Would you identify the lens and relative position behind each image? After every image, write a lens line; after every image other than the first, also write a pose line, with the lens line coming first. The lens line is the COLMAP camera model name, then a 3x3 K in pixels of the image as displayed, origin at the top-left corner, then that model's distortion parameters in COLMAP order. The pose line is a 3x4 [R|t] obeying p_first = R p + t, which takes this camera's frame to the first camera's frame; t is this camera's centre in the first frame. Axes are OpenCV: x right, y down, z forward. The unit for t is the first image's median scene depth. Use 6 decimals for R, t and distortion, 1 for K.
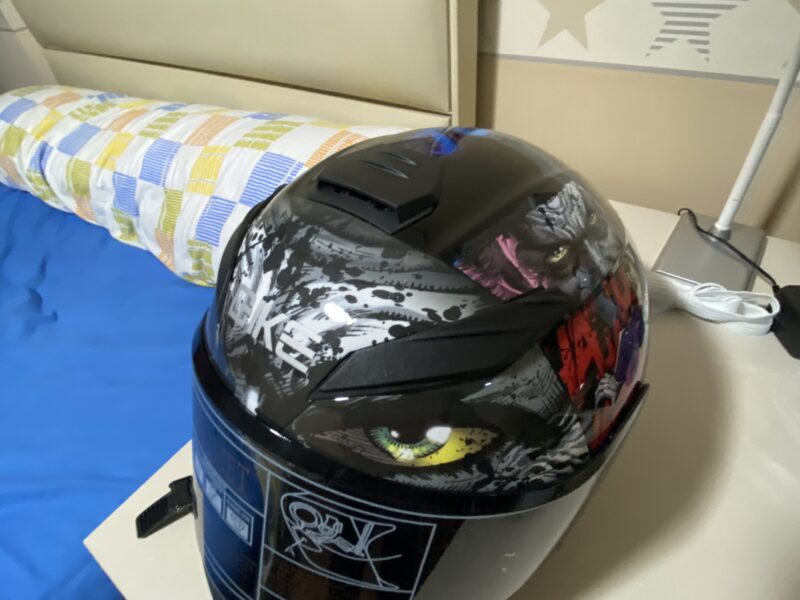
lens RADIAL K [[406.4, 0, 415.2], [0, 406.4, 263.7], [0, 0, 1]] dist [0.003563, -0.007740]
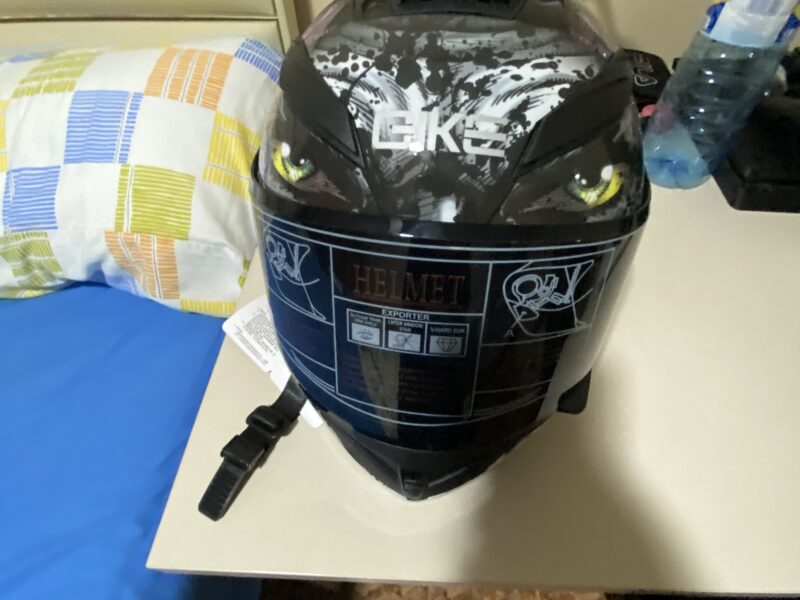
lens RADIAL K [[406.4, 0, 415.2], [0, 406.4, 263.7], [0, 0, 1]] dist [0.003563, -0.007740]
pose [[0.854688, -0.362055, 0.372054, -0.945434], [0.302935, 0.929827, 0.208930, 0.234243], [-0.421590, -0.065862, 0.904392, 0.118781]]
